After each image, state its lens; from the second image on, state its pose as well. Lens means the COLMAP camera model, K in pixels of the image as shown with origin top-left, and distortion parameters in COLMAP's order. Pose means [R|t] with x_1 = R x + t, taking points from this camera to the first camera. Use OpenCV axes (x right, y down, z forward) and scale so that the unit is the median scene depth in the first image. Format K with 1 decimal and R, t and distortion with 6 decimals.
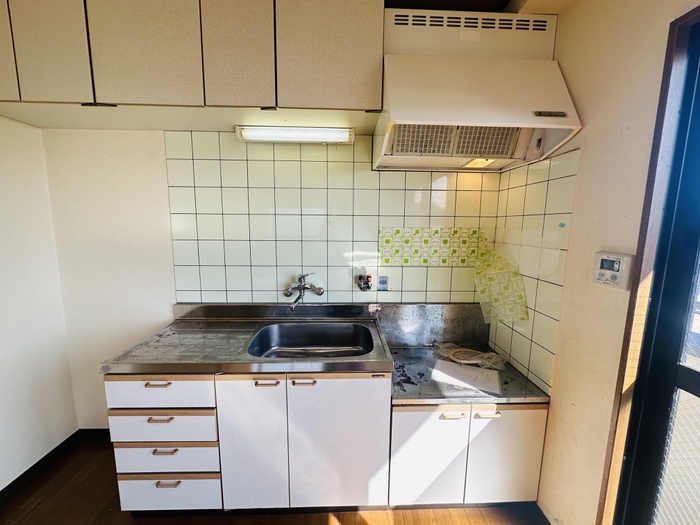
lens RADIAL K [[279.7, 0, 350.4], [0, 279.7, 262.7], [0, 0, 1]] dist [-0.003562, -0.000183]
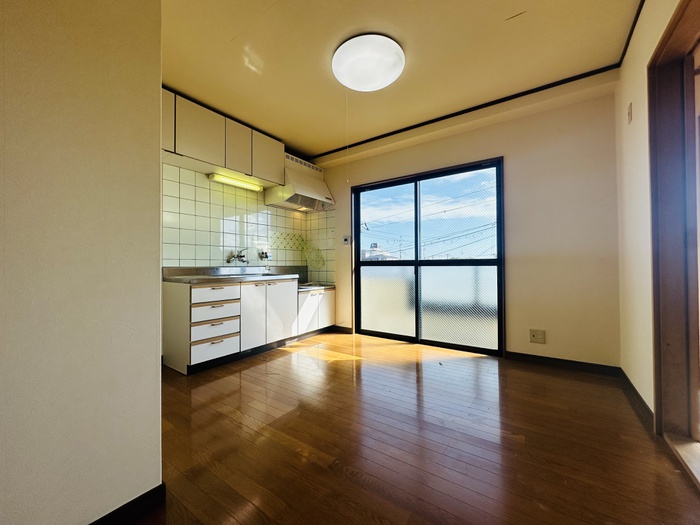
lens RADIAL K [[279.7, 0, 351.0], [0, 279.7, 262.7], [0, 0, 1]] dist [-0.003562, -0.000183]
pose [[0.602468, -0.005966, 0.798121, -1.589722], [0.121267, 0.989047, -0.084146, 0.487998], [-0.788877, 0.147481, 0.596592, -0.988858]]
